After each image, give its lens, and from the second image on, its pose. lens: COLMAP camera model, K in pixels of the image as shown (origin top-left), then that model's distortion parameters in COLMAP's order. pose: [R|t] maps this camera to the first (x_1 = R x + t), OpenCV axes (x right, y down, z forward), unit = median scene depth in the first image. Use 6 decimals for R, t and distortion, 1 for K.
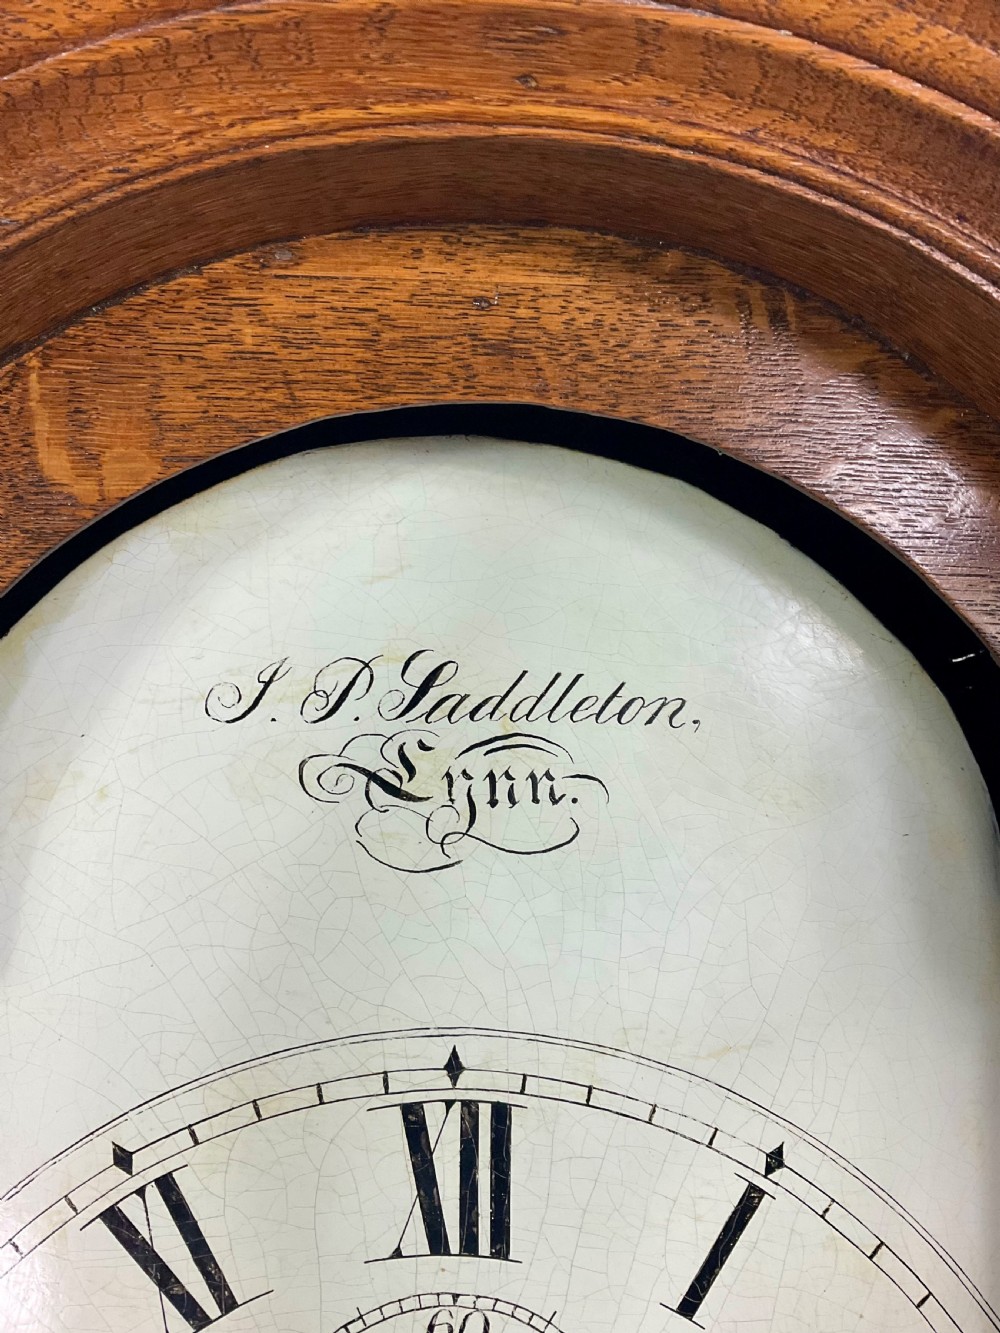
lens RADIAL K [[1104.8, 0, 500.0], [0, 1104.8, 666.5], [0, 0, 1]] dist [0.090384, -0.167843]
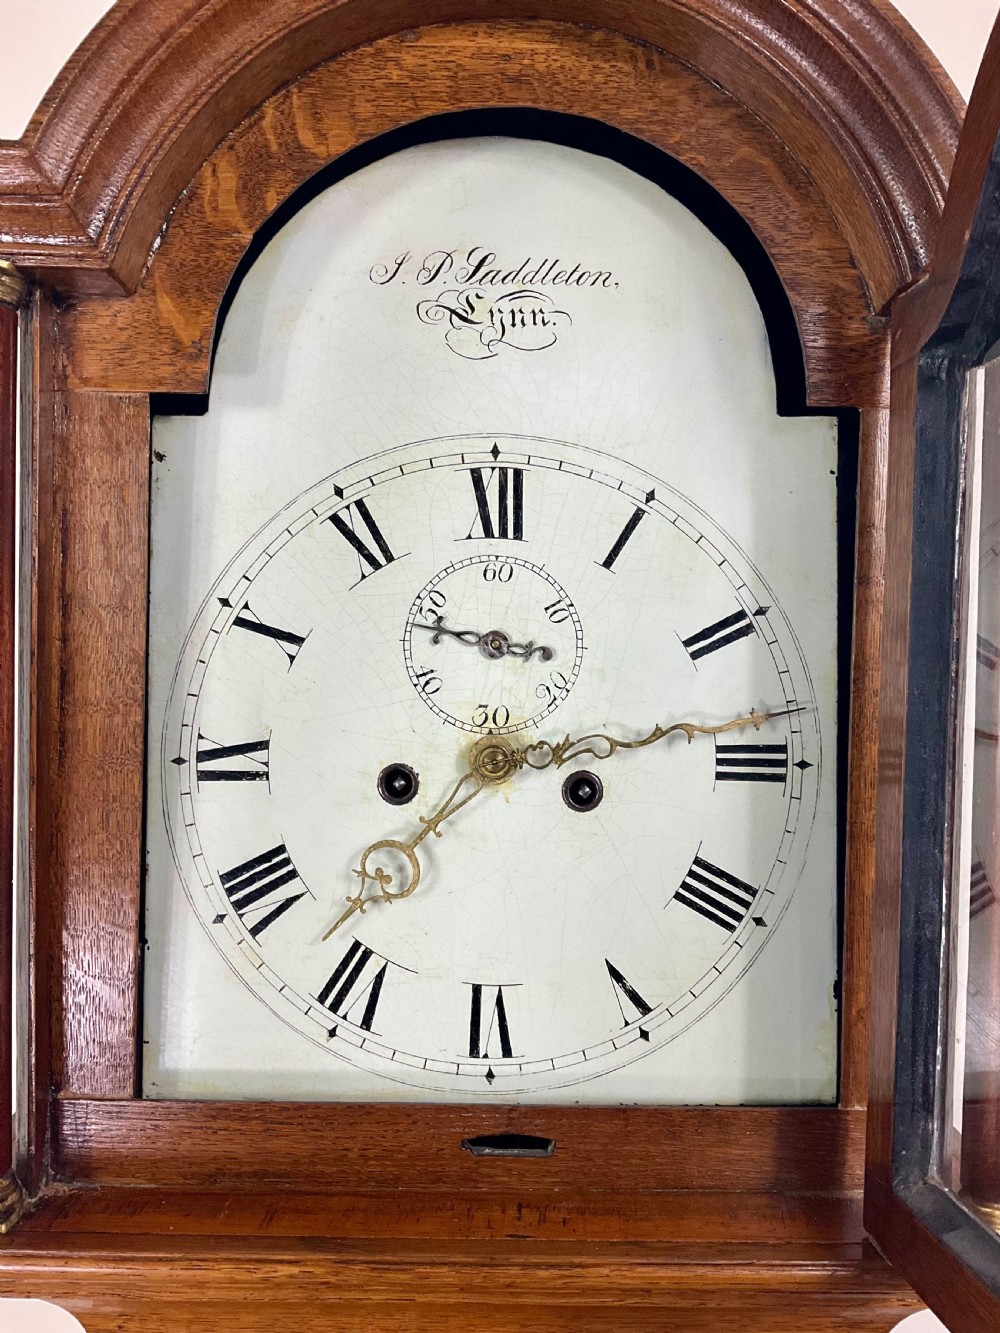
lens RADIAL K [[1079.1, 0, 504.3], [0, 1079.1, 659.9], [0, 0, 1]] dist [0.093002, -0.169492]
pose [[0.999713, -0.004679, -0.023495, 0.021278], [0.006434, 0.997148, 0.075196, 0.606530], [0.023076, -0.075325, 0.996892, -1.055662]]
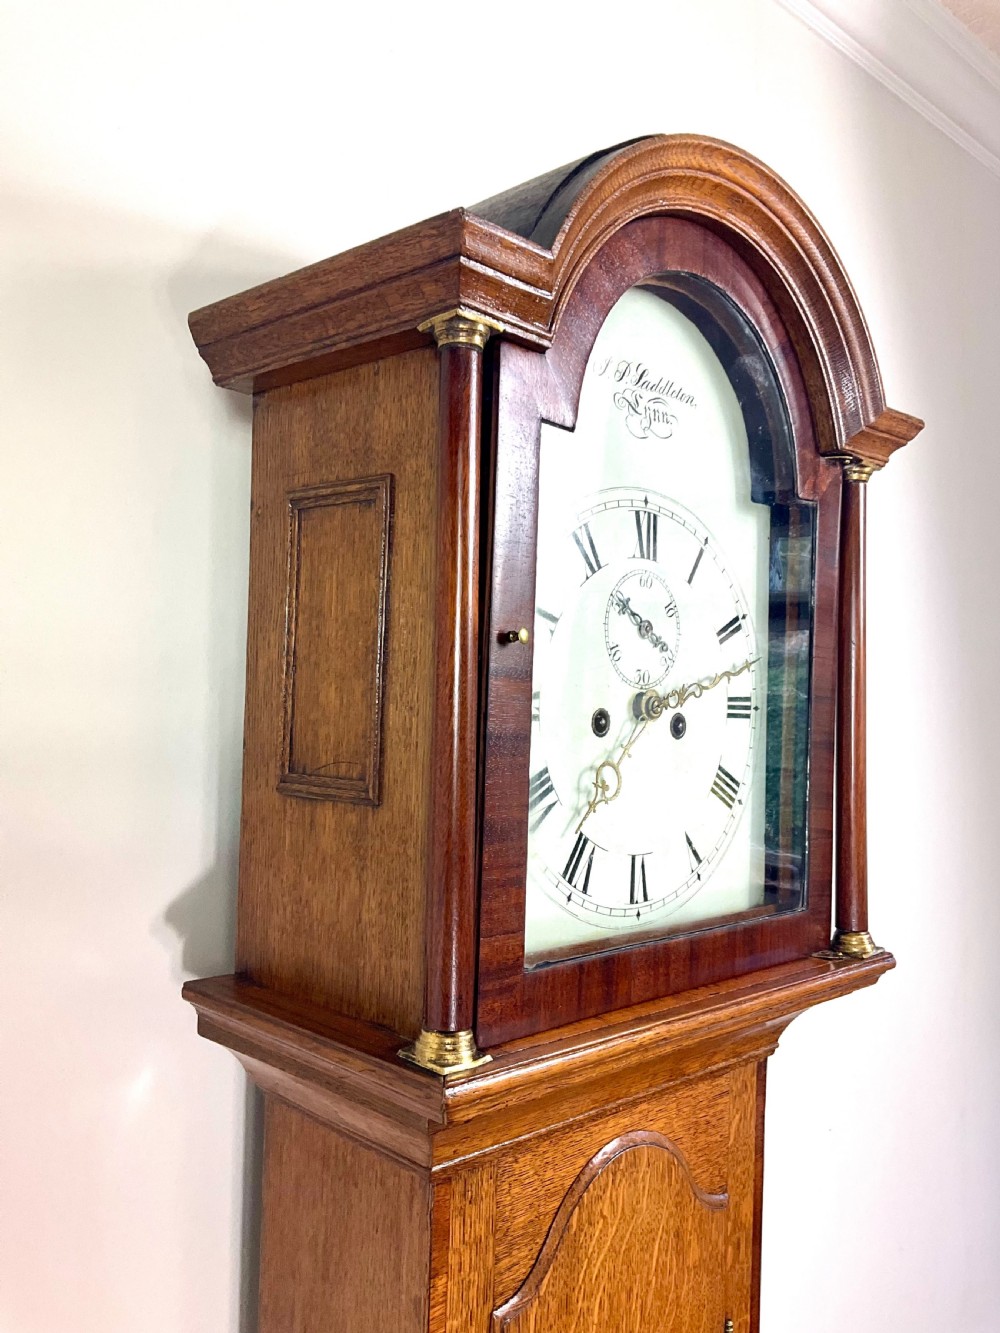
lens RADIAL K [[1104.8, 0, 500.0], [0, 1104.8, 666.5], [0, 0, 1]] dist [0.090384, -0.167843]
pose [[0.739690, 0.017436, 0.672722, -2.471391], [-0.070348, 0.996191, 0.051532, 0.702923], [-0.669261, -0.085442, 0.738098, -1.075599]]
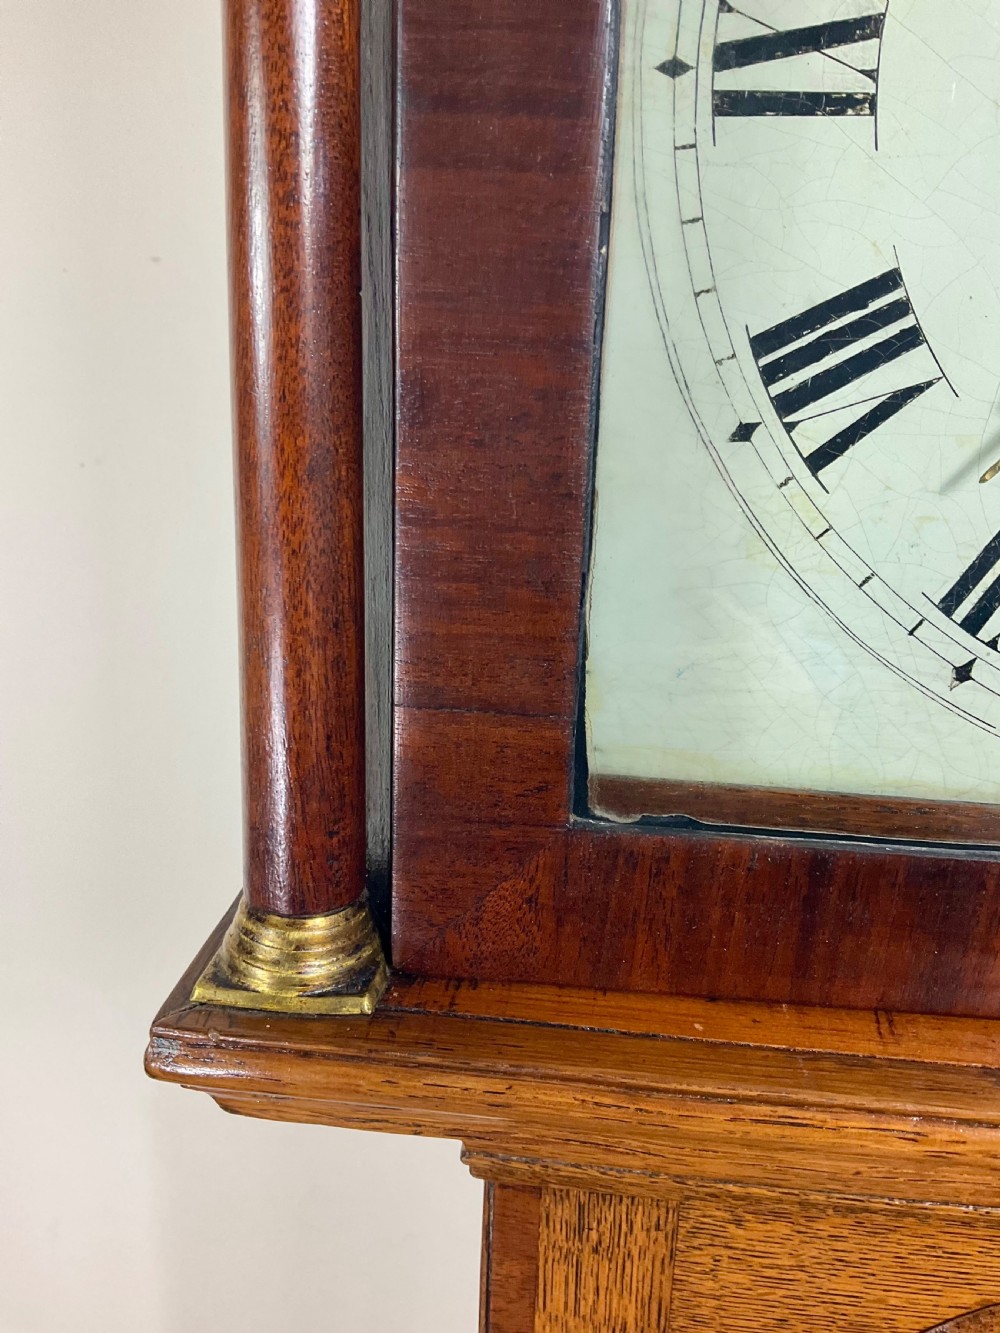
lens RADIAL K [[1104.8, 0, 500.0], [0, 1104.8, 666.5], [0, 0, 1]] dist [0.090384, -0.167843]
pose [[0.989929, 0.047467, -0.133369, -0.634107], [0.000327, 0.941340, 0.337458, 1.100639], [0.141564, -0.334104, 0.931845, -0.098904]]
